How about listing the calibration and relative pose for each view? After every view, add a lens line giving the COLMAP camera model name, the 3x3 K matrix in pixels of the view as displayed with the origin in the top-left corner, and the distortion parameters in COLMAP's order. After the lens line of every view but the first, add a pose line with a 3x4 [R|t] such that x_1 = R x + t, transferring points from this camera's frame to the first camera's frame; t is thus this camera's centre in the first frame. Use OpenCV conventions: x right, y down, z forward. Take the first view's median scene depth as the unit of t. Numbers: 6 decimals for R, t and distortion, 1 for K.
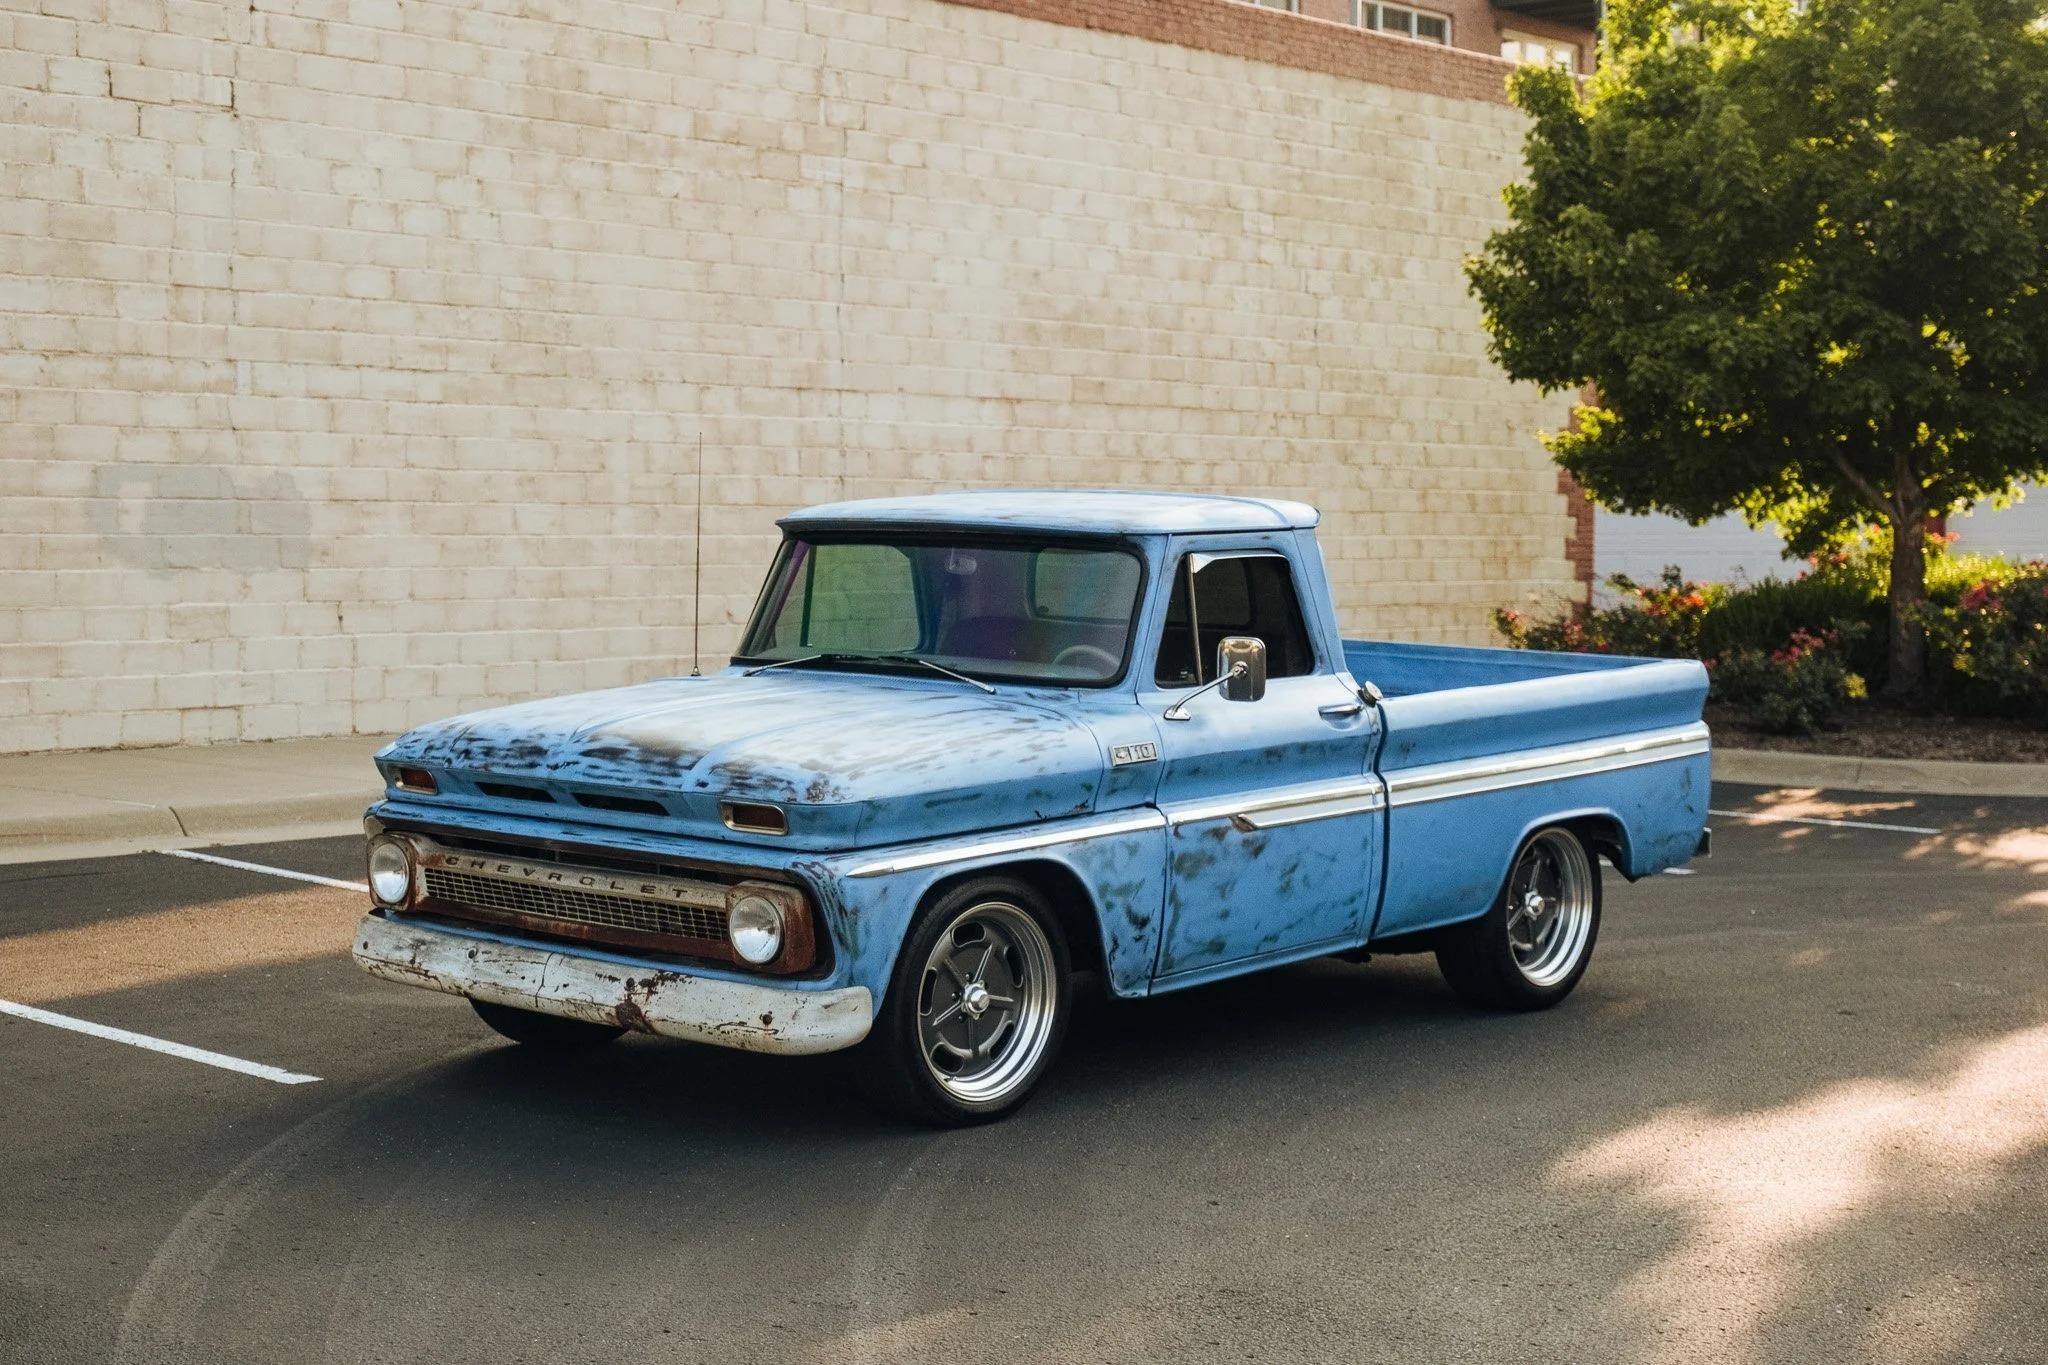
lens RADIAL K [[2974.9, 0, 977.3], [0, 2974.9, 744.1], [0, 0, 1]] dist [0.015257, 0.000000]
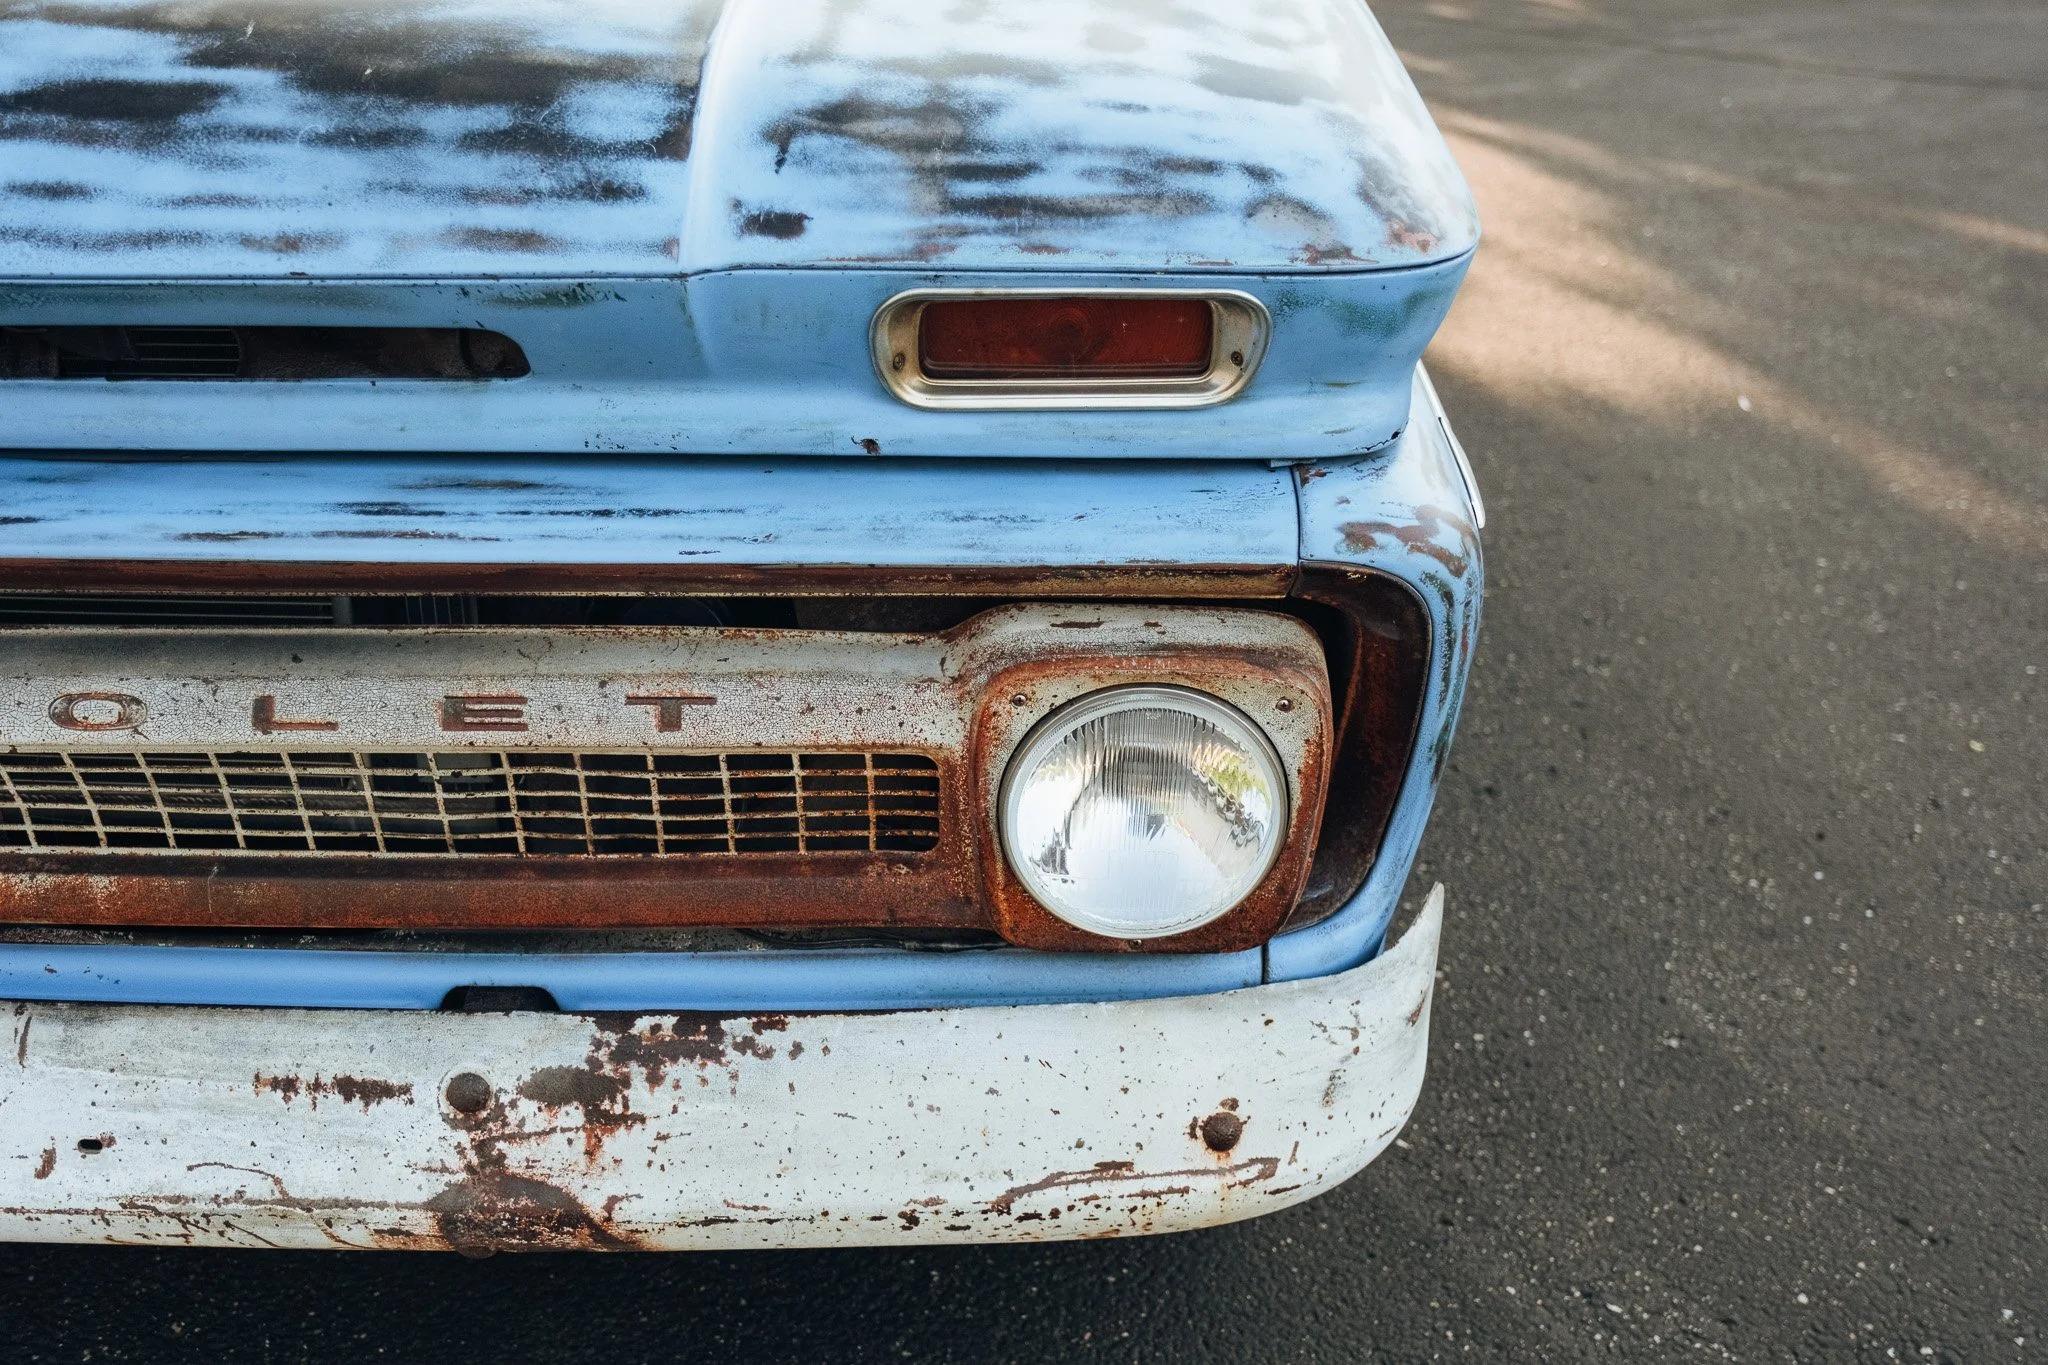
lens RADIAL K [[2102.2, 0, 1033.9], [0, 2102.2, 683.5], [0, 0, 1]] dist [-0.015142, 0.000000]
pose [[0.766702, -0.270974, 0.582015, -0.162219], [0.054974, 0.930940, 0.361009, -0.008362], [-0.639645, -0.244791, 0.728650, 0.812435]]
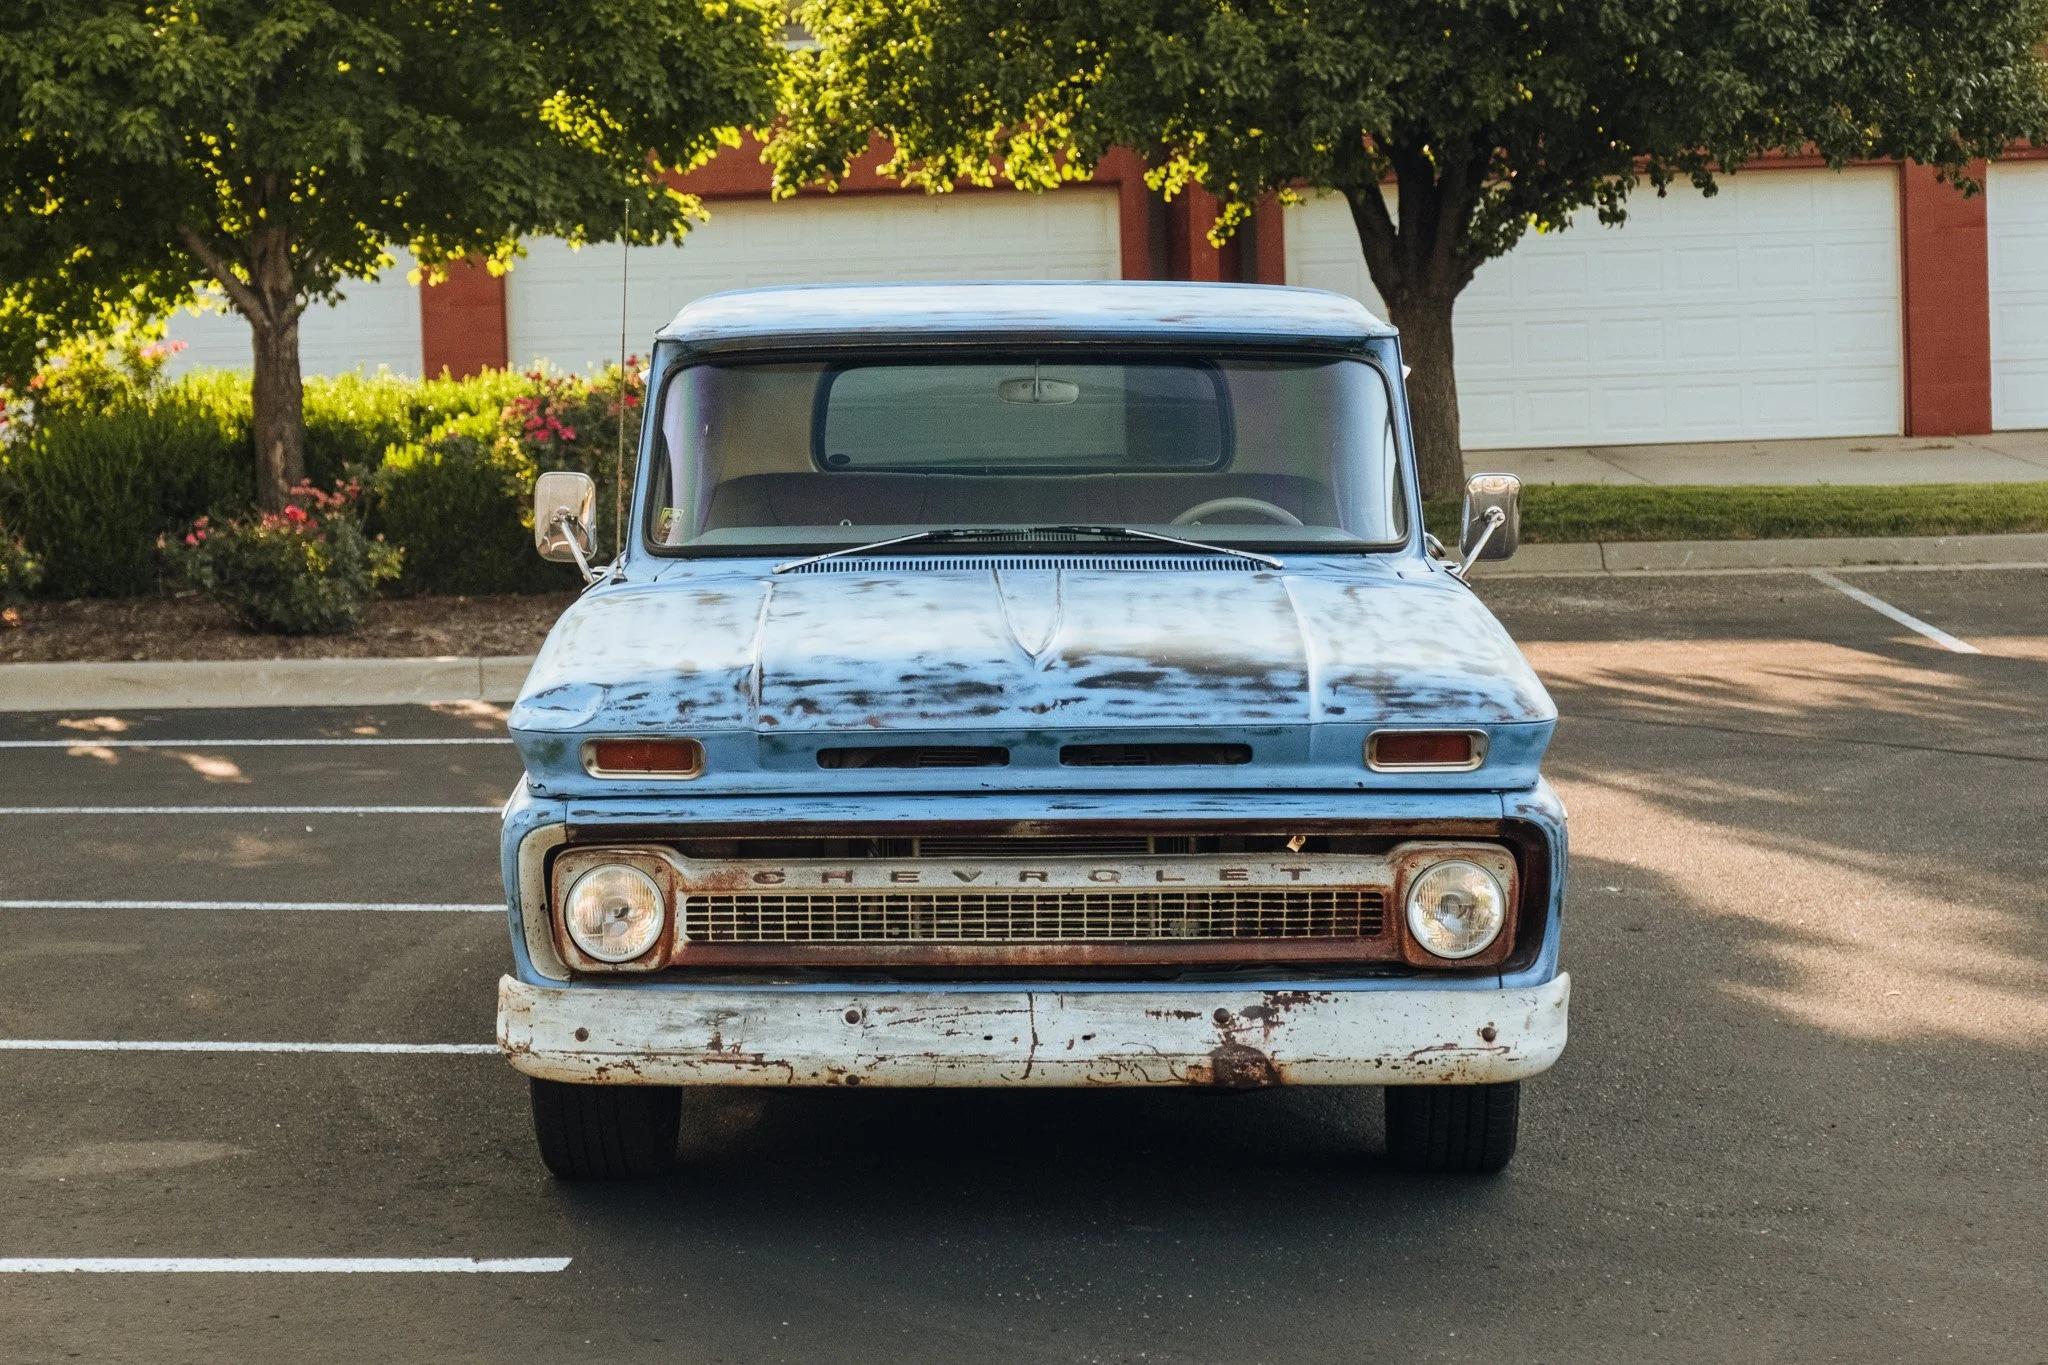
lens RADIAL K [[4659.6, 0, 958.9], [0, 4659.6, 571.2], [0, 0, 1]] dist [0.016099, 0.000000]
pose [[0.753042, -0.056771, 0.655519, -0.803382], [0.072246, 0.997381, 0.003383, -0.026548], [-0.653994, 0.044811, 0.755171, 0.226092]]
